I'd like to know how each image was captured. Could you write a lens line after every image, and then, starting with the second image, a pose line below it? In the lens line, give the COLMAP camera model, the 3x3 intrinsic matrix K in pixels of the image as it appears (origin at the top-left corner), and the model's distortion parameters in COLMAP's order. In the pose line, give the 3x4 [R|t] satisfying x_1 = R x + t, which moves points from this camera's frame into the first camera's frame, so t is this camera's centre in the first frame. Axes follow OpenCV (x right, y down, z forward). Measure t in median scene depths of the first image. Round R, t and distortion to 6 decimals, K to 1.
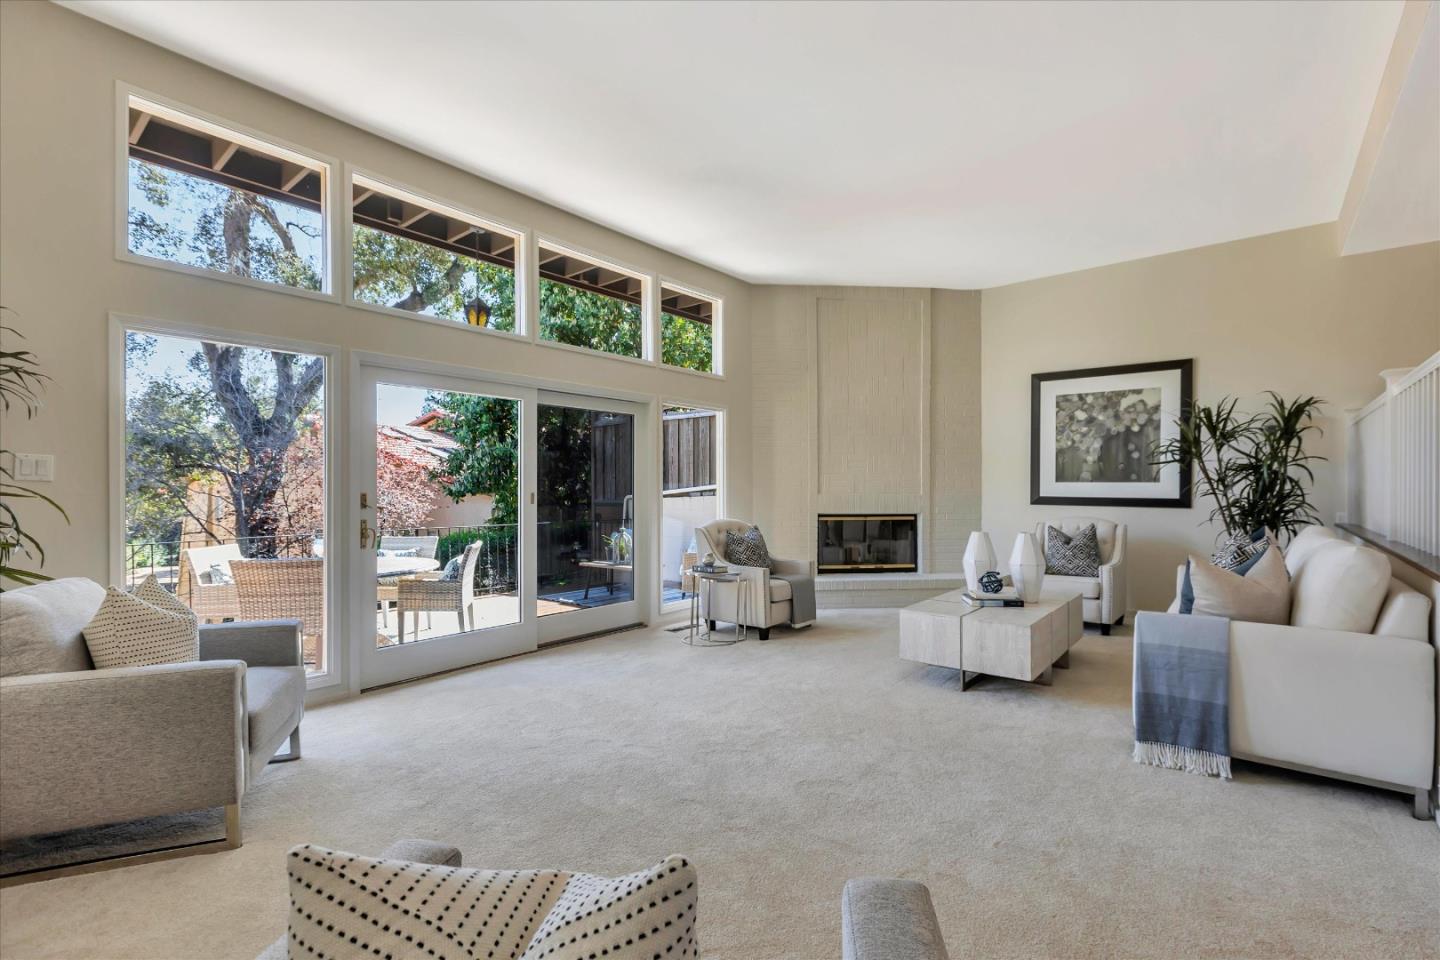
lens RADIAL K [[648.6, 0, 720.0], [0, 648.6, 480.0], [0, 0, 1]] dist [0.001414, 0.000043]
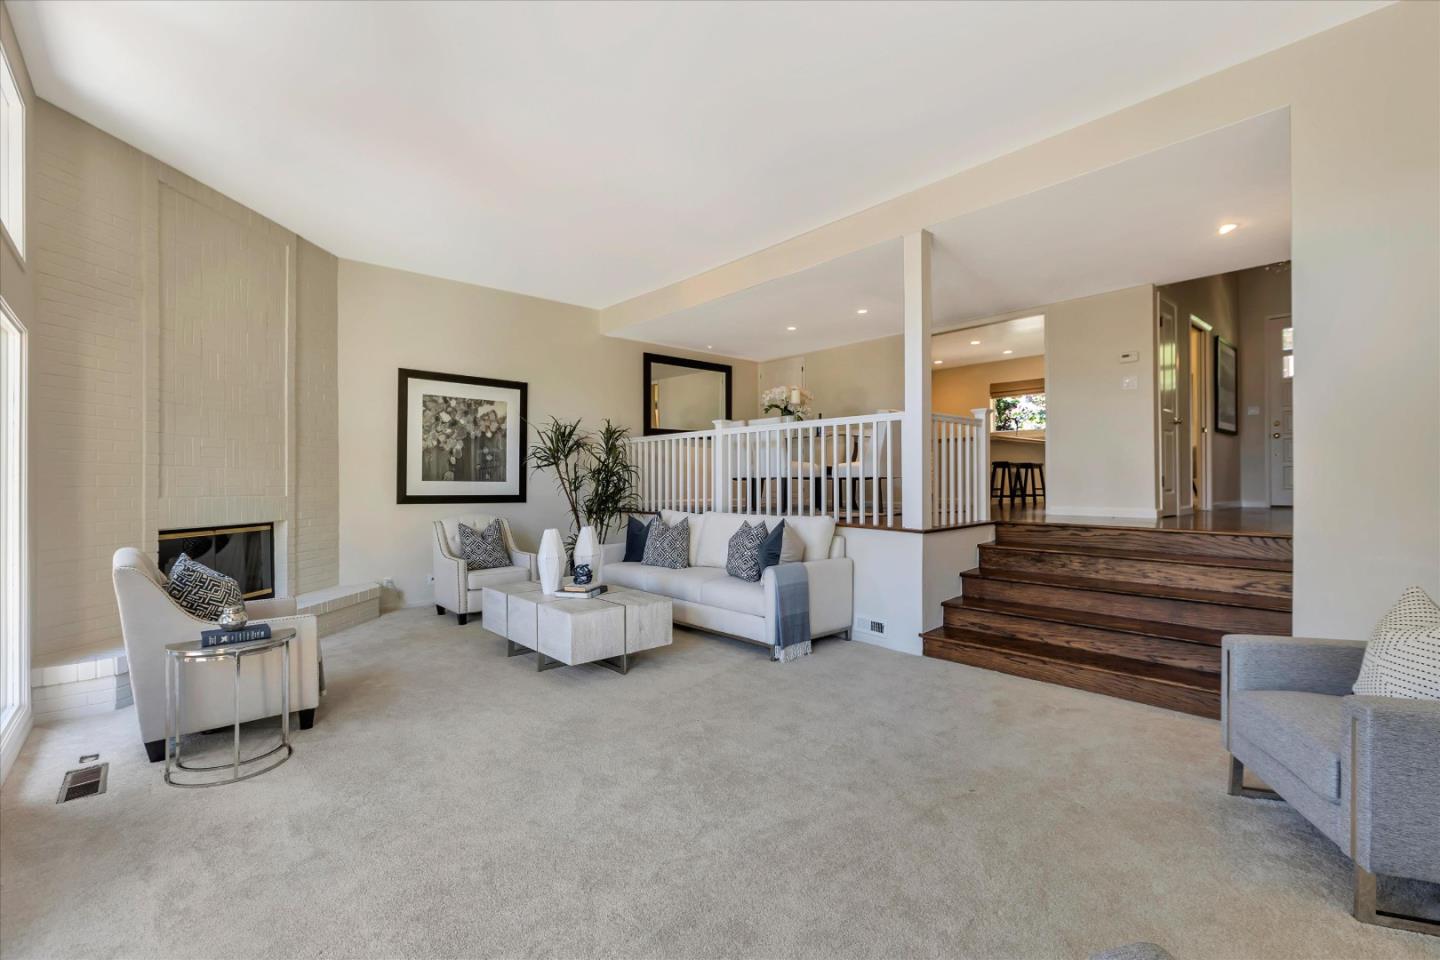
lens RADIAL K [[638.2, 0, 720.0], [0, 638.2, 480.0], [0, 0, 1]] dist [-0.001682, -0.000415]
pose [[0.153314, 0.005020, 0.988165, -0.409671], [-0.008551, 0.999956, -0.003753, 0.001692], [-0.988140, -0.007874, 0.153351, 0.421216]]
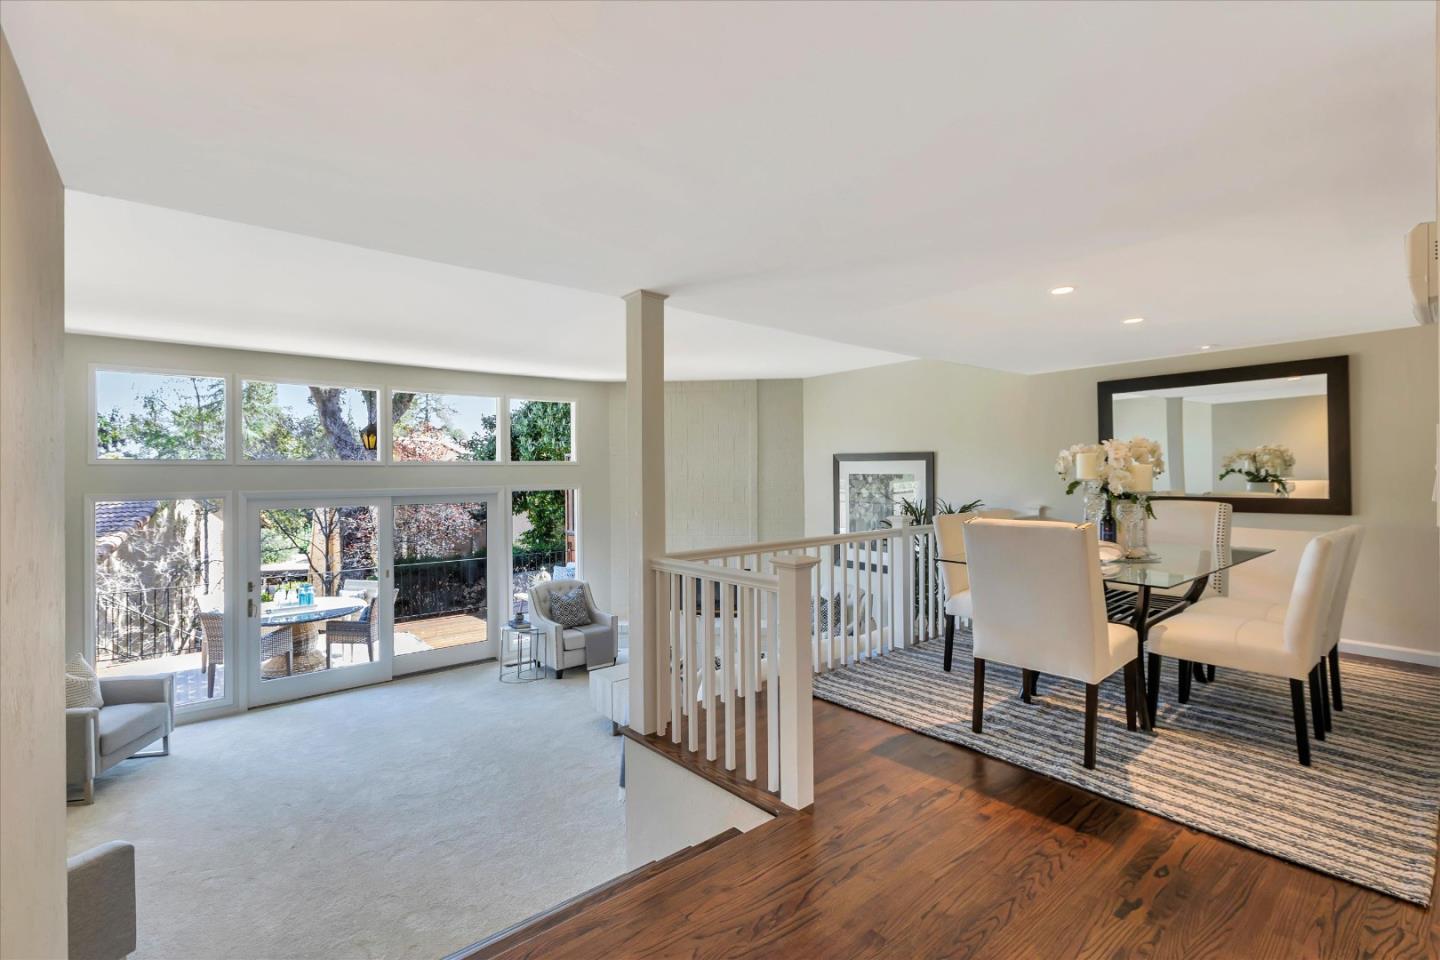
lens RADIAL K [[648.0, 0, 715.0], [0, 648.0, 458.6], [0, 0, 1]] dist [0.001436, -0.000133]
pose [[0.982770, -0.009178, -0.184606, 0.529246], [0.007745, 0.999934, -0.008485, -0.159974], [0.184672, 0.006909, 0.982776, -0.208892]]
